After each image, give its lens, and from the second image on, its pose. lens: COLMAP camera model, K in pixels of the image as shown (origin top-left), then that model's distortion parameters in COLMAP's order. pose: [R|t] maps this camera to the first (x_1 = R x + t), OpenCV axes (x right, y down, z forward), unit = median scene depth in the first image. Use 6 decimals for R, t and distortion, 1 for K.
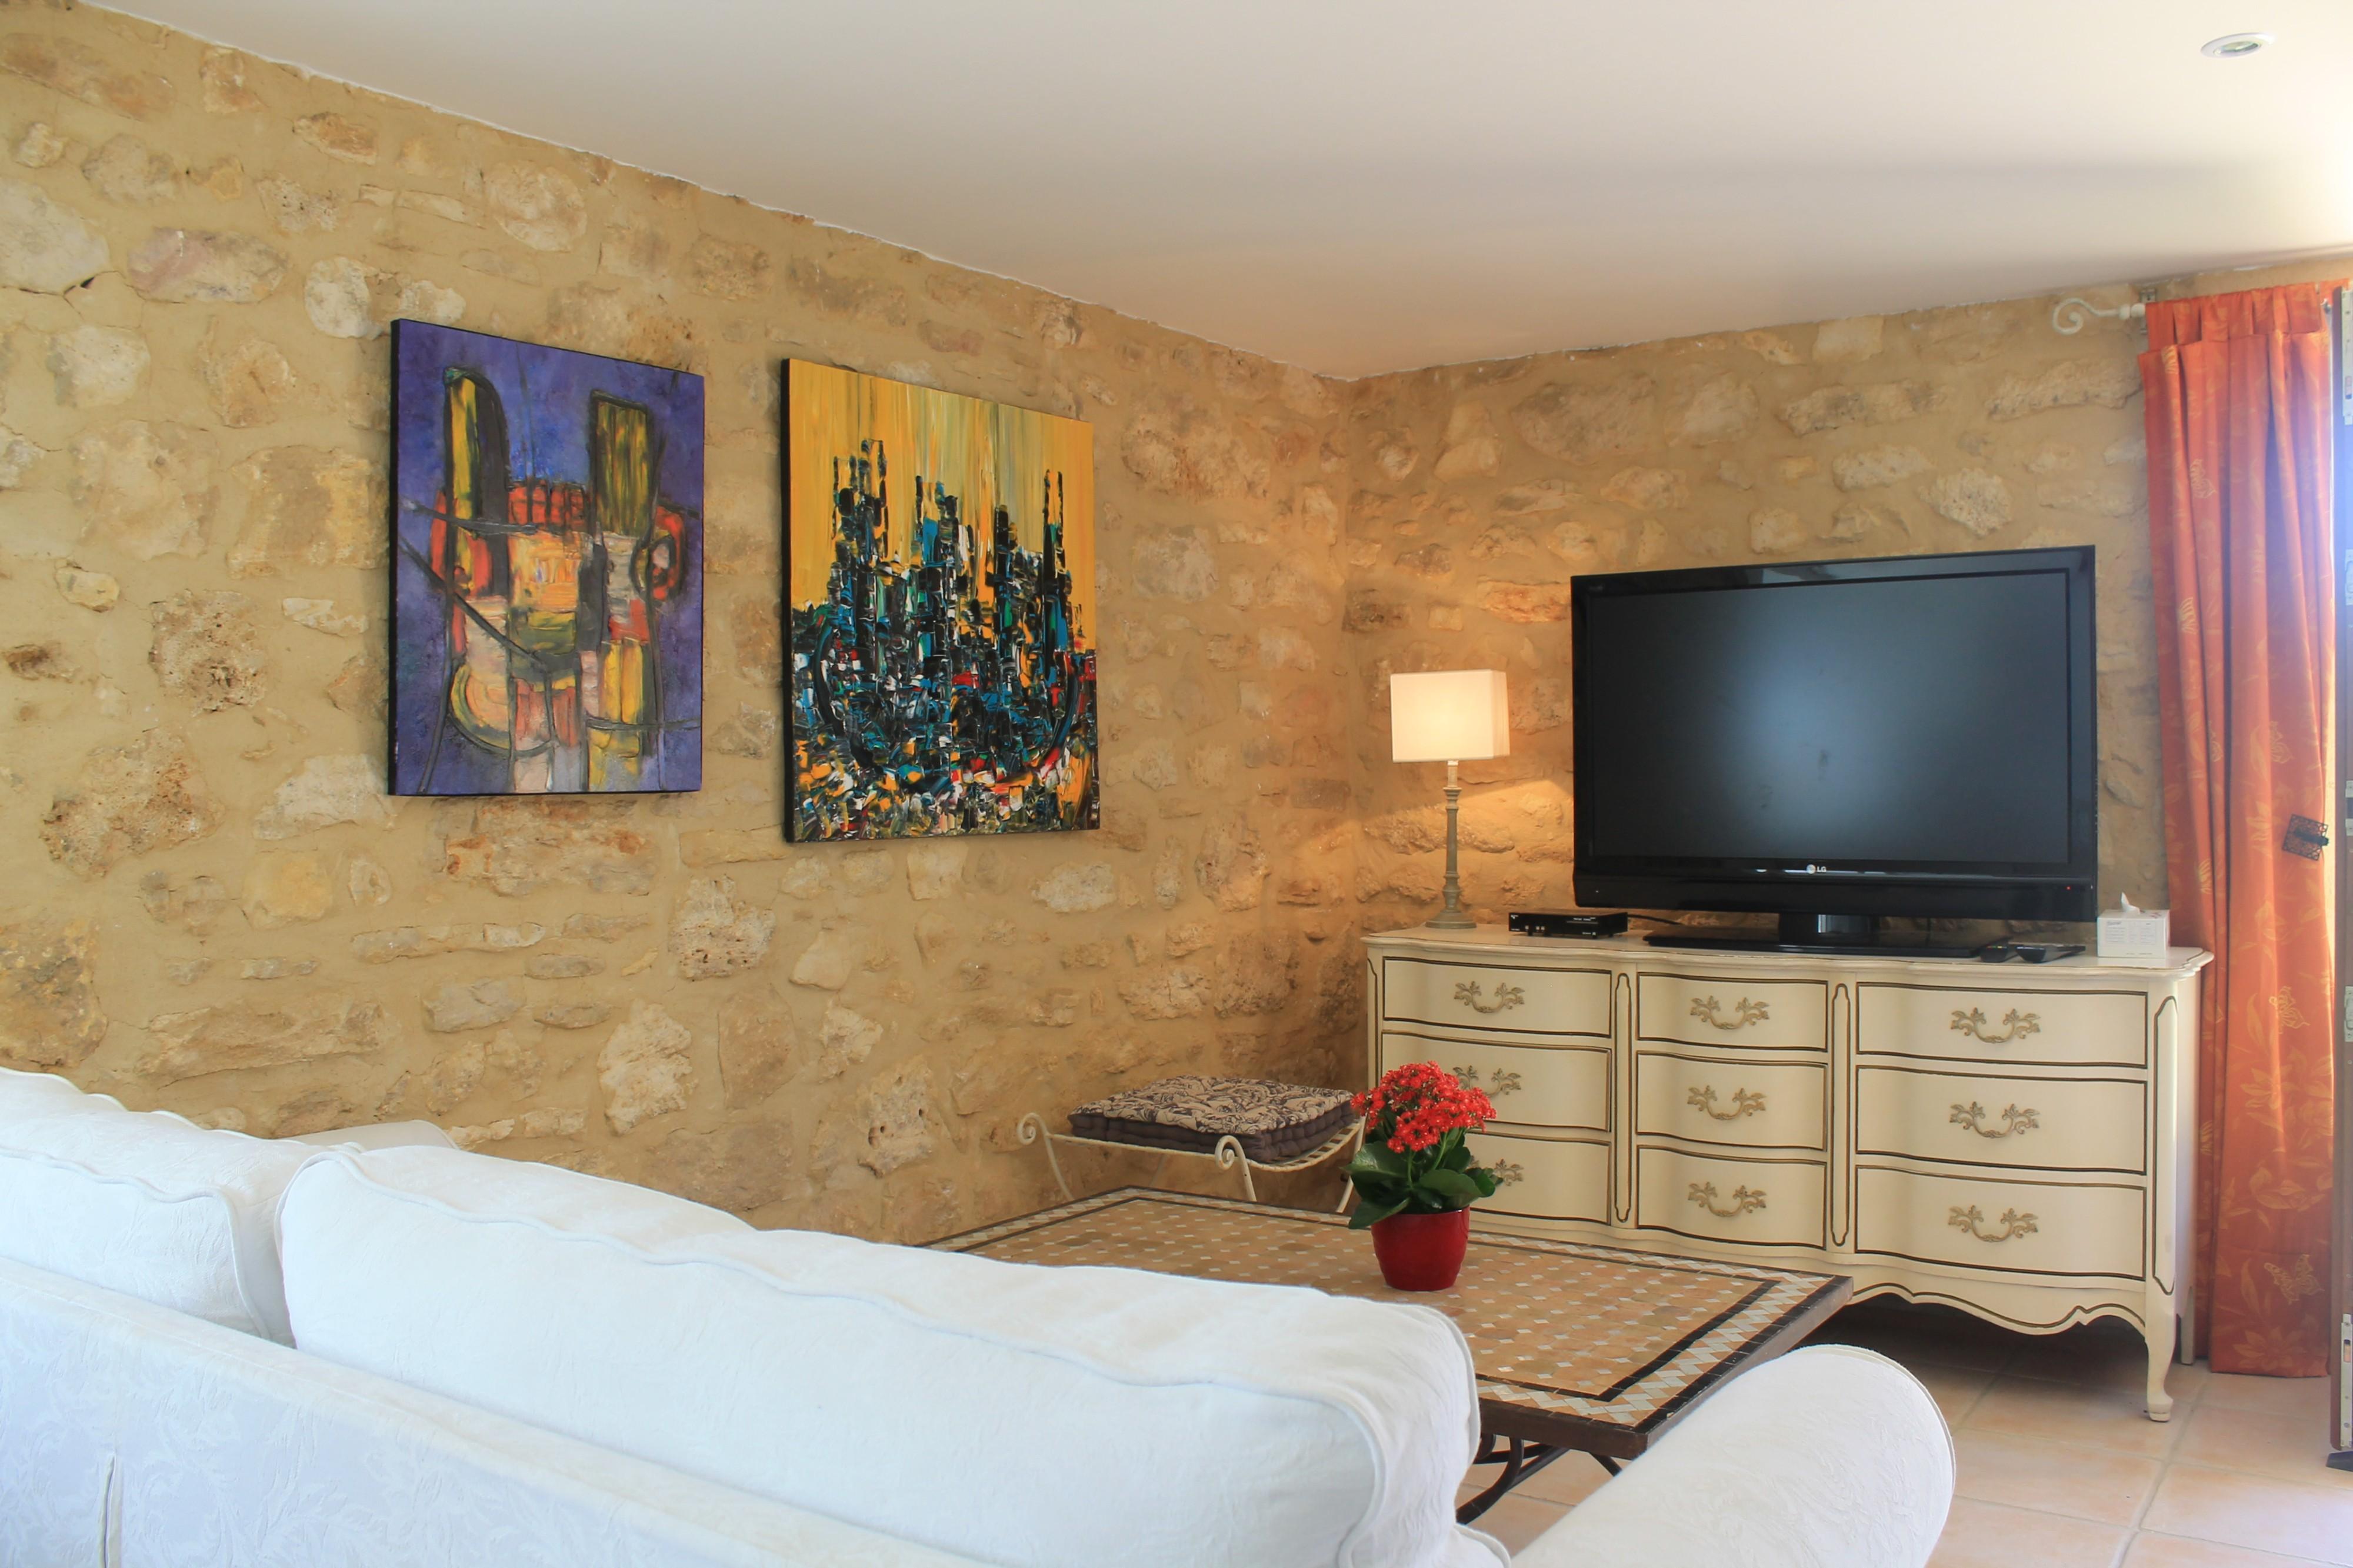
lens RADIAL K [[1959.0, 0, 1176.5], [0, 1959.0, 784.0], [0, 0, 1]] dist [-0.172475, 0.139586]
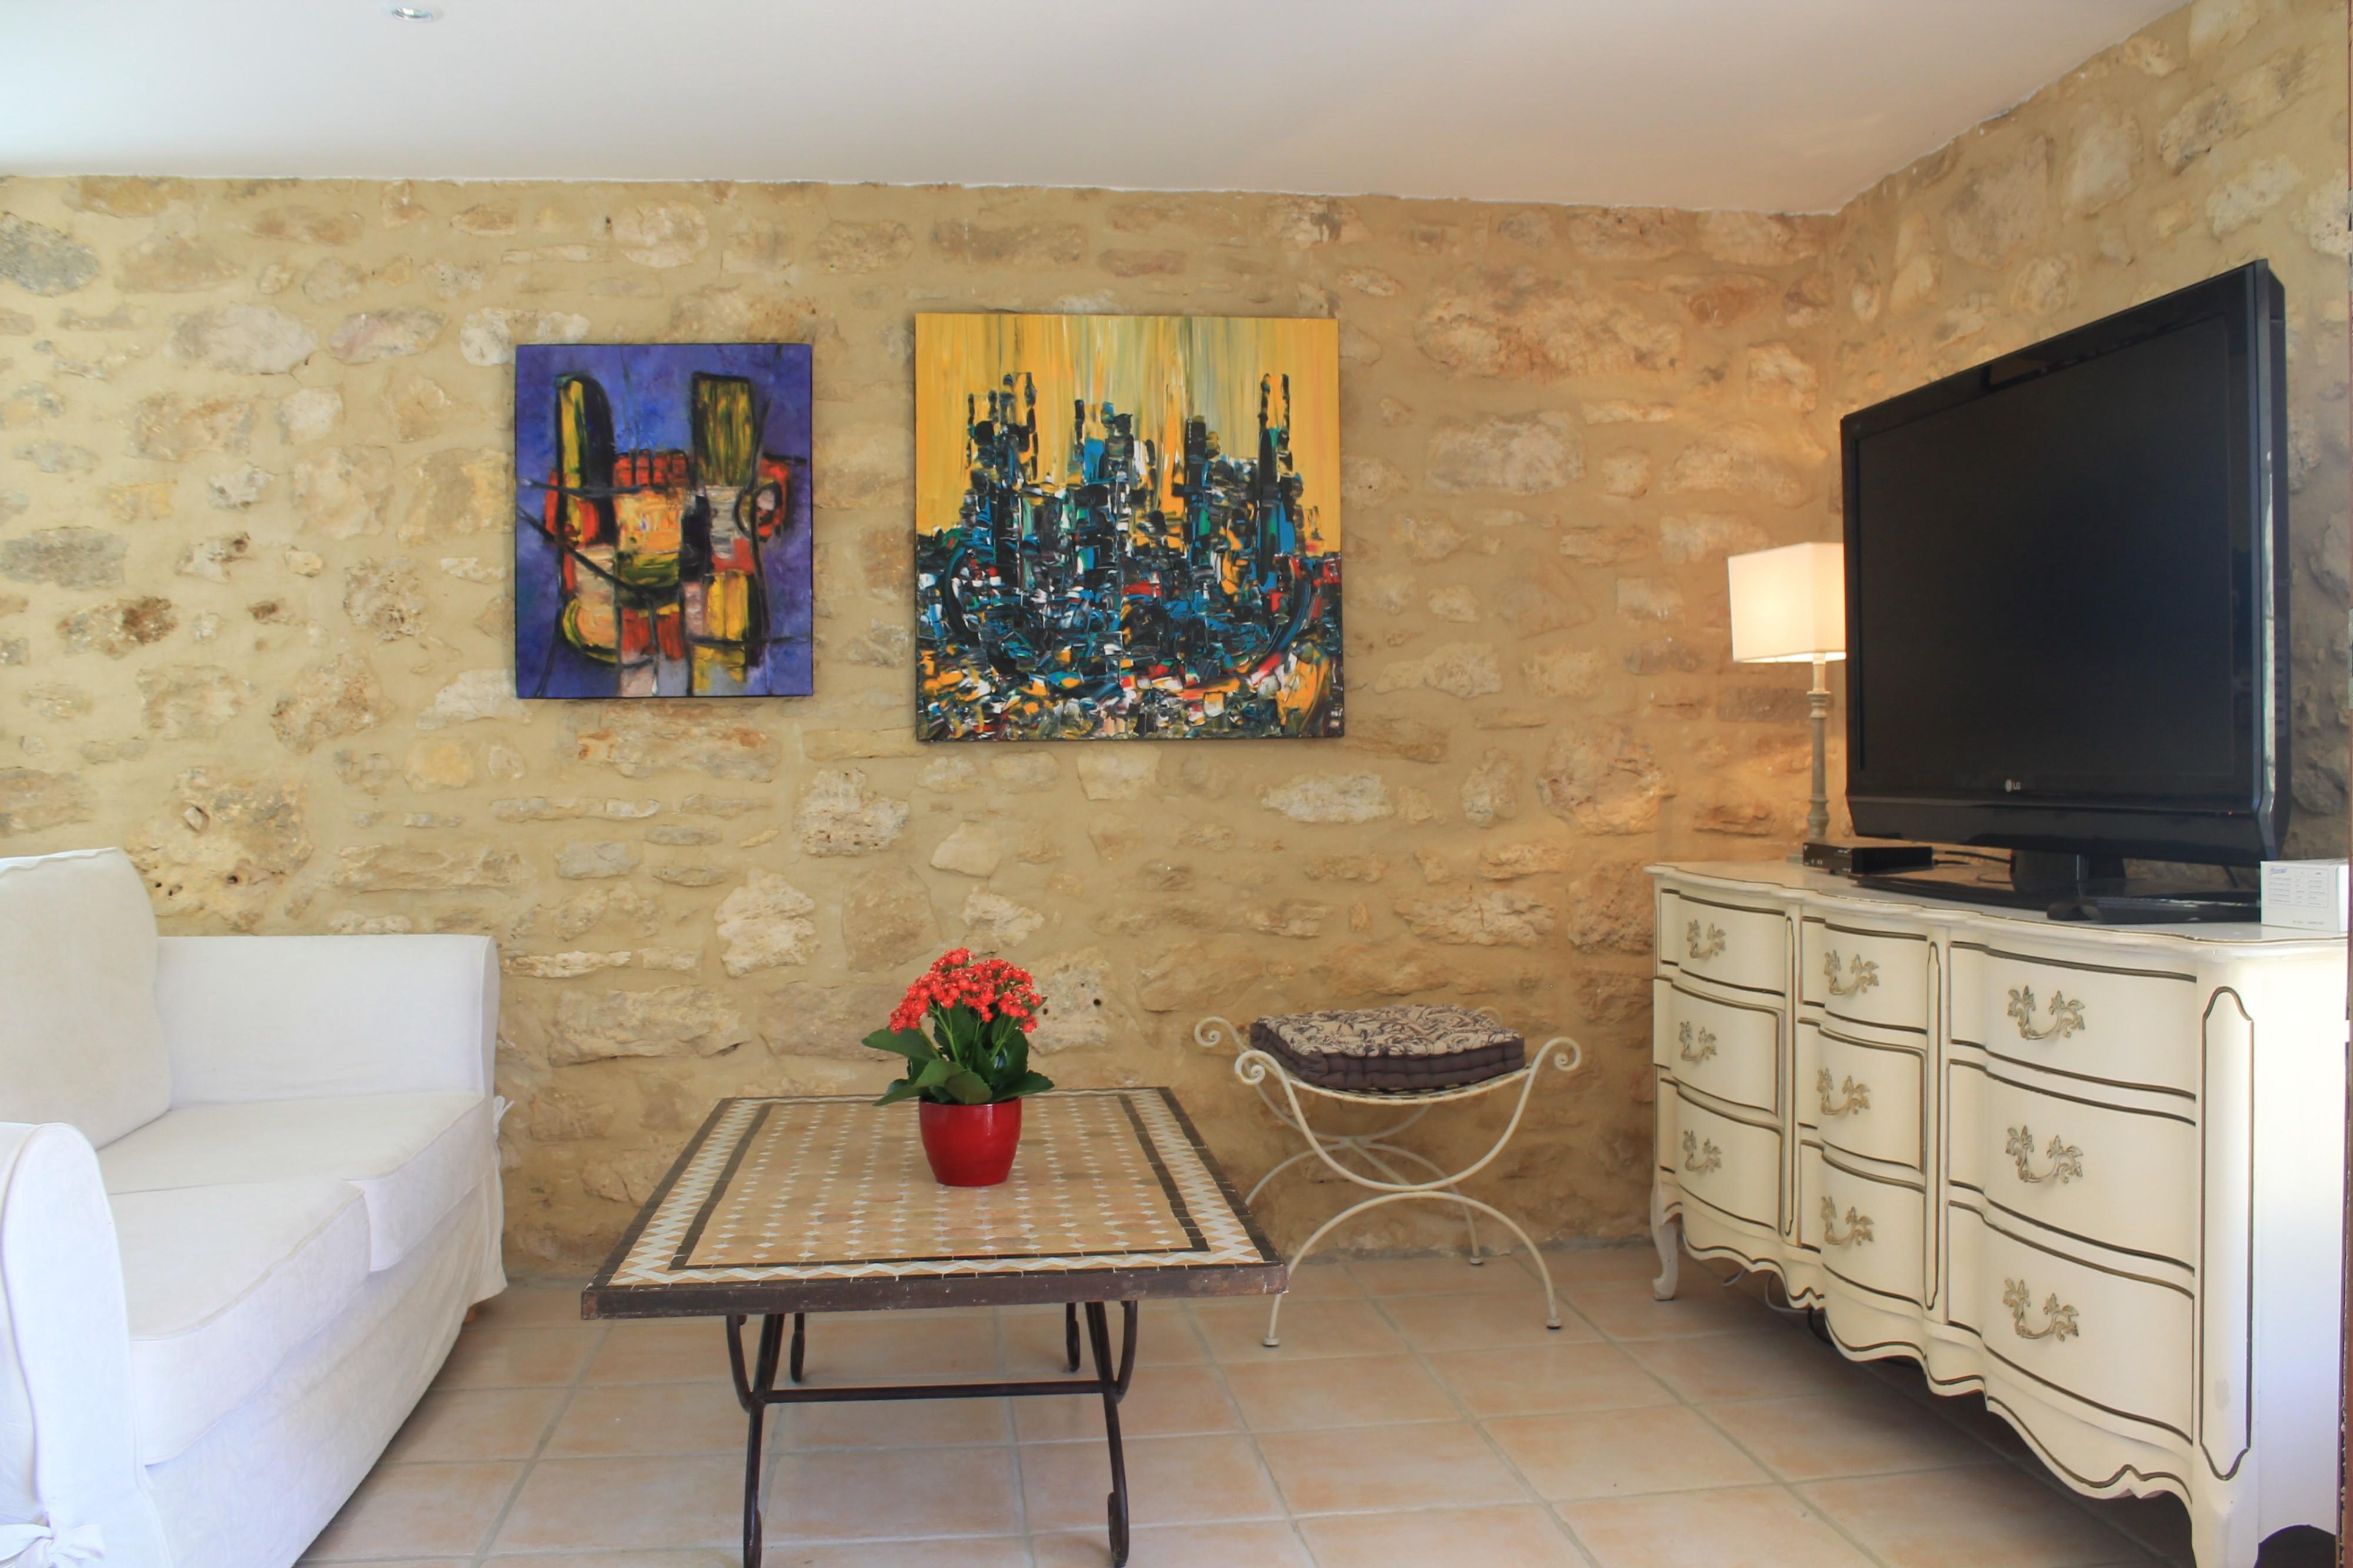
lens RADIAL K [[1959.0, 0, 1176.5], [0, 1959.0, 784.0], [0, 0, 1]] dist [-0.172475, 0.139586]
pose [[0.675226, 0.010129, -0.737542, 0.722755], [0.000891, 0.999894, 0.014548, 0.037542], [0.737611, -0.010481, 0.675145, 0.337303]]
